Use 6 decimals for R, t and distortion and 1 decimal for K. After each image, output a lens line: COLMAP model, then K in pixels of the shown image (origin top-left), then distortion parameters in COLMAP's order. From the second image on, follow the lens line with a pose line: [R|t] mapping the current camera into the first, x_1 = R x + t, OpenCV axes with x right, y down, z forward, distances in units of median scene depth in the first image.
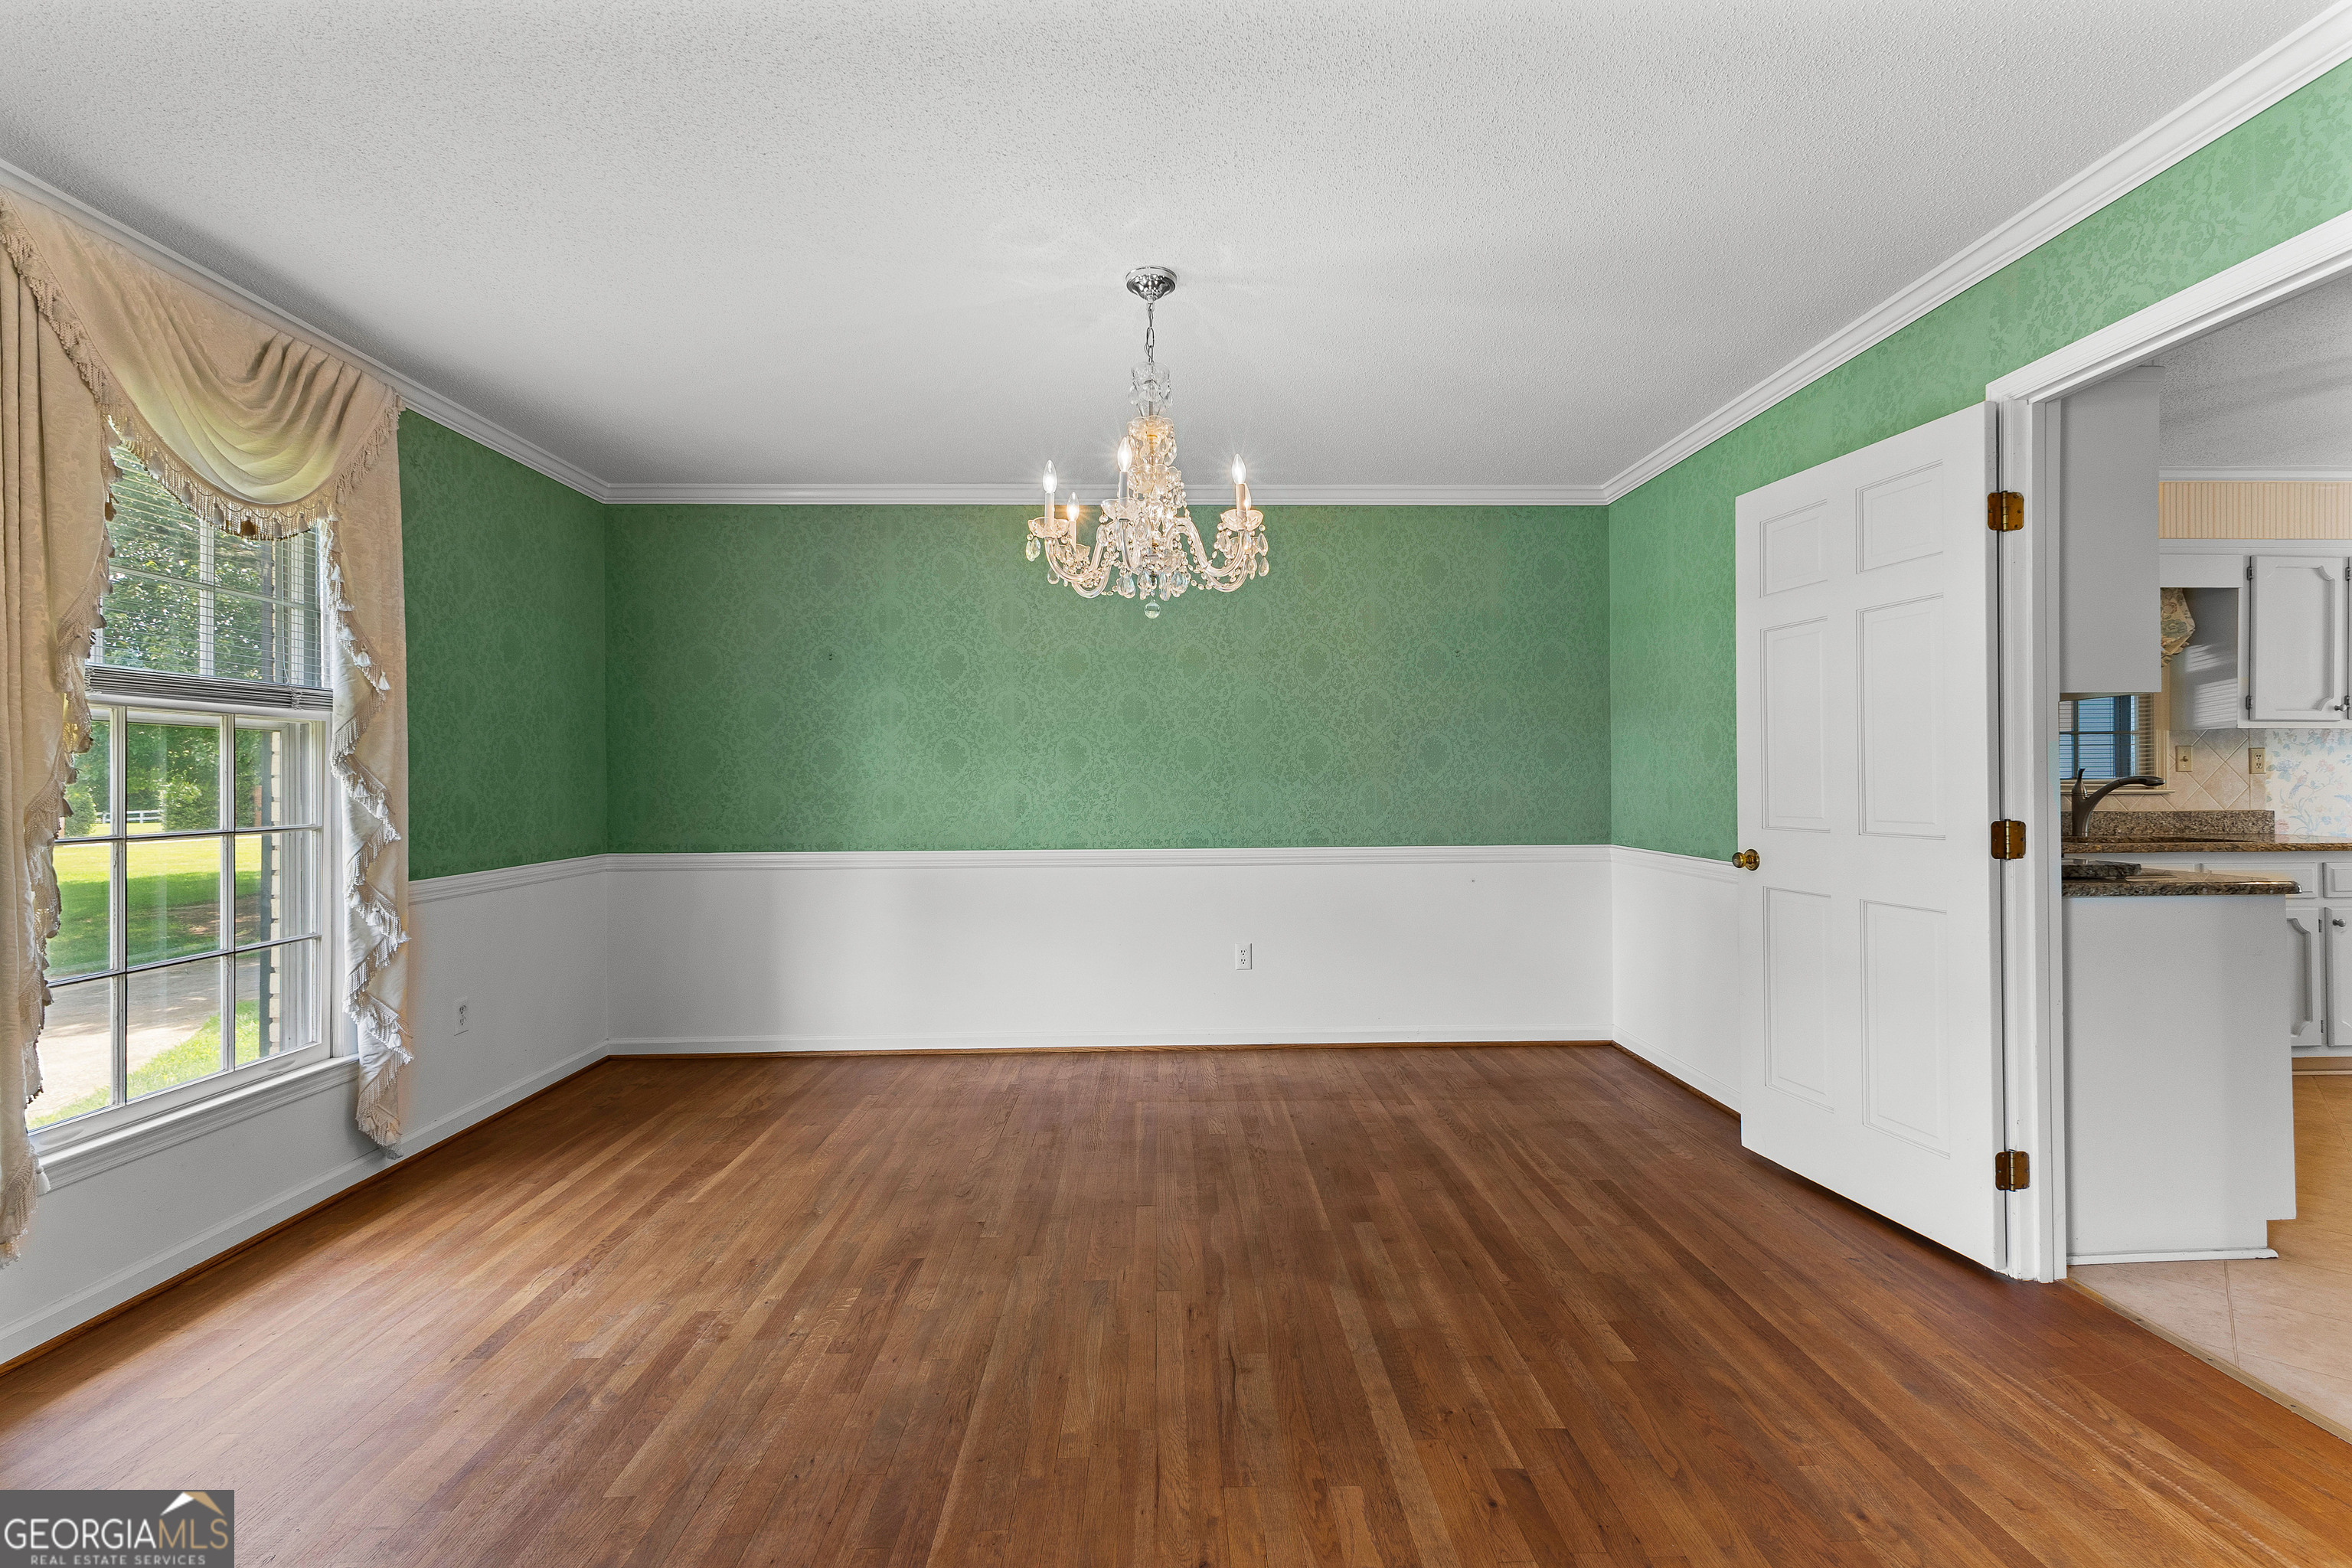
lens RADIAL K [[1019.4, 0, 1183.1], [0, 1019.4, 775.6], [0, 0, 1]] dist [0.012042, -0.002968]
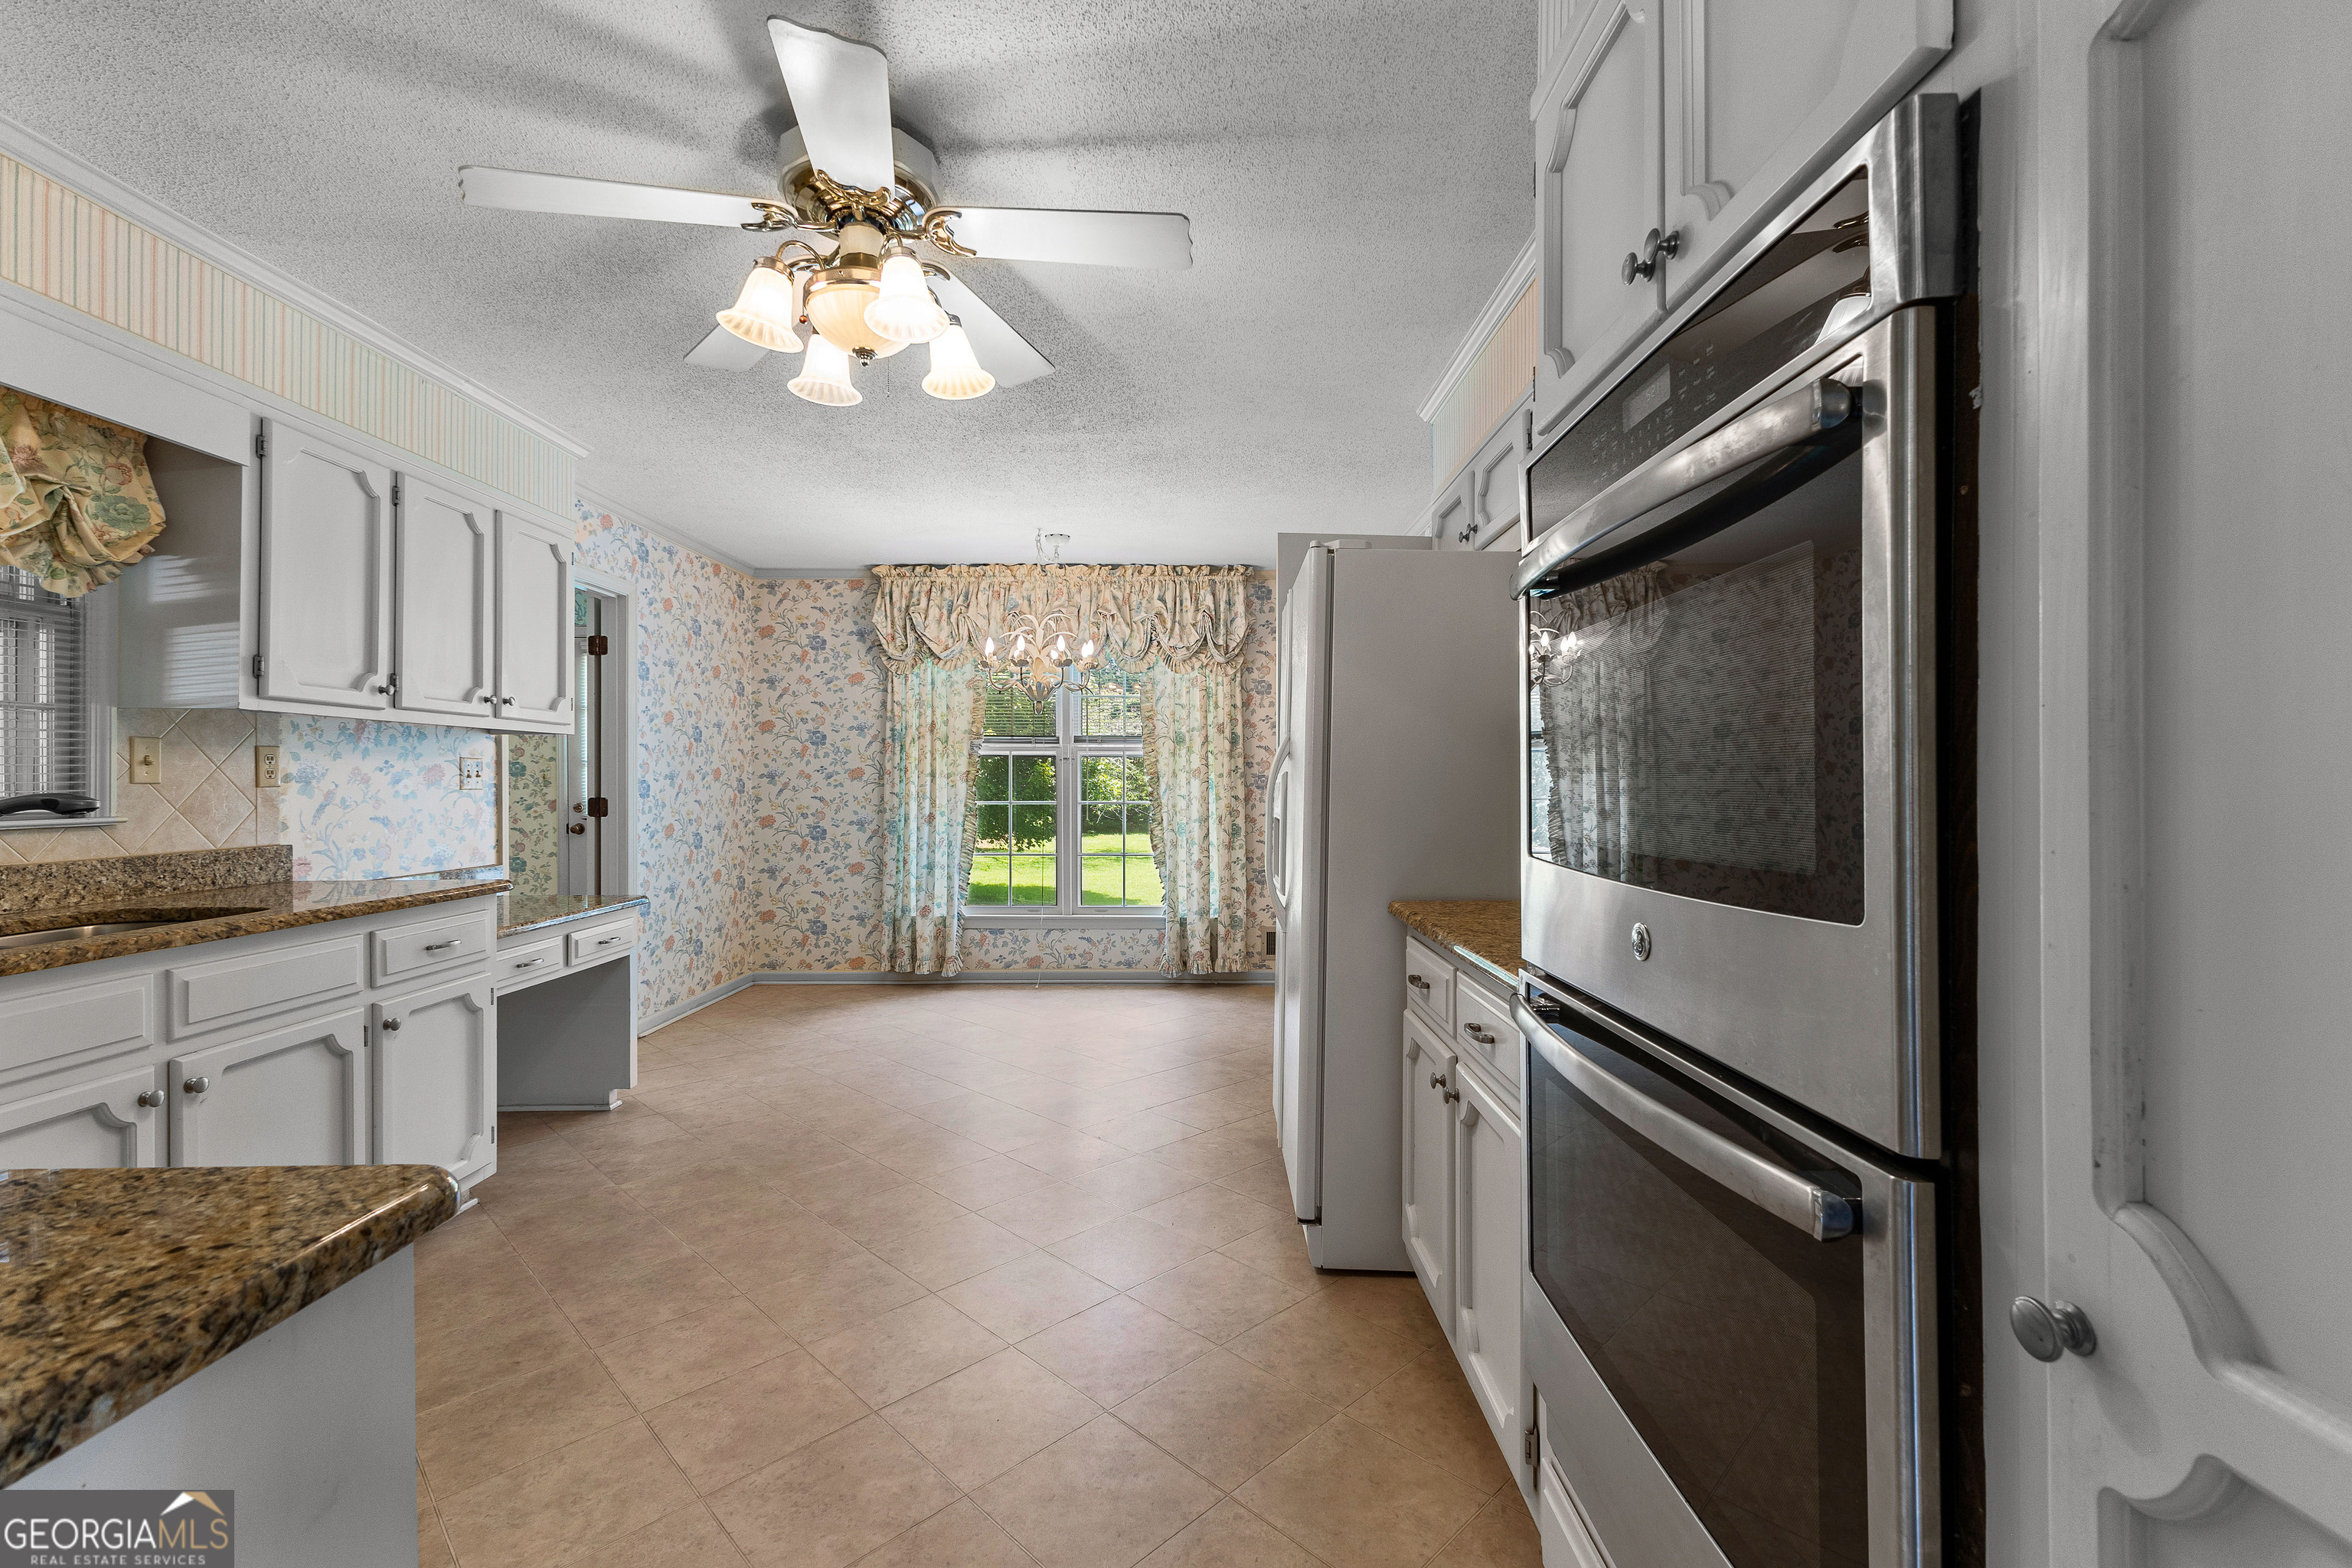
lens RADIAL K [[1019.4, 0, 1219.0], [0, 1019.4, 772.5], [0, 0, 1]] dist [0.012042, -0.002968]
pose [[0.006689, 0.007682, 0.999948, 0.438437], [-0.001271, 0.999970, -0.007673, -0.006894], [-0.999977, -0.001220, 0.006698, 0.433025]]
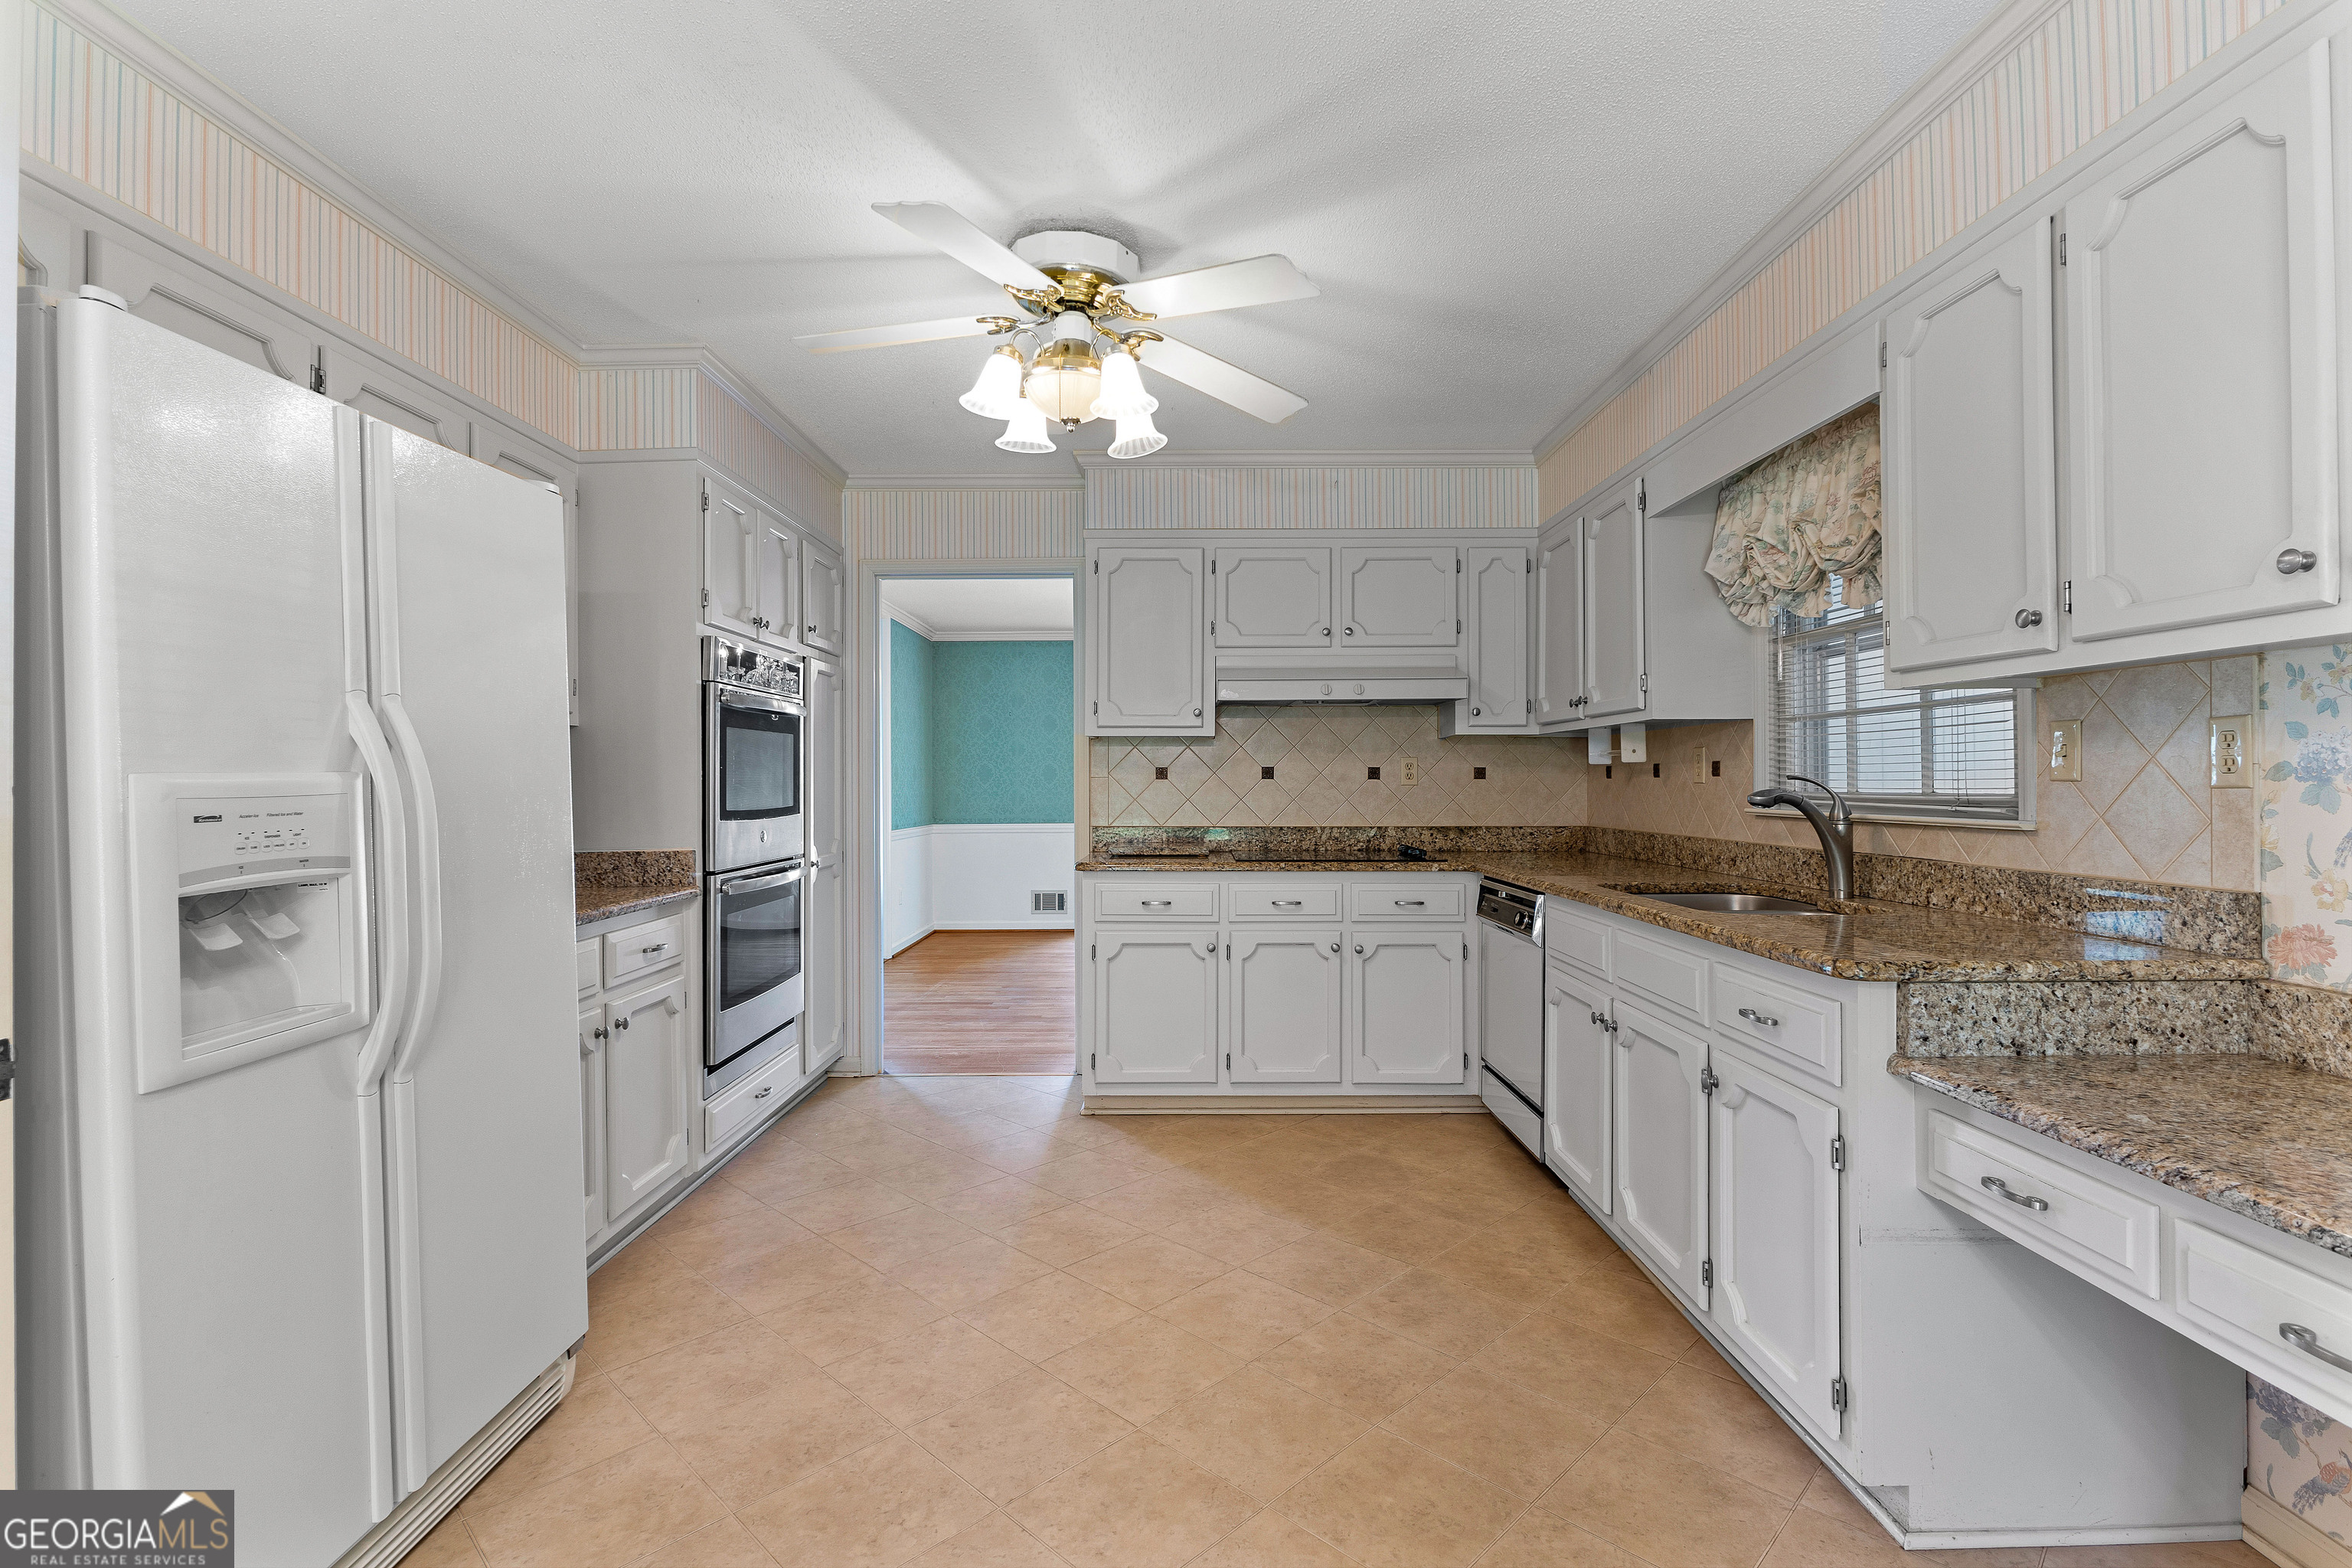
lens RADIAL K [[1102.7, 0, 1184.7], [0, 1102.7, 776.4], [0, 0, 1]] dist [-0.001848, -0.000570]
pose [[-0.029383, -0.000496, -0.999568, 1.493382], [0.008749, 0.999961, -0.000753, -0.008970], [0.999530, -0.008767, -0.029378, 0.674655]]
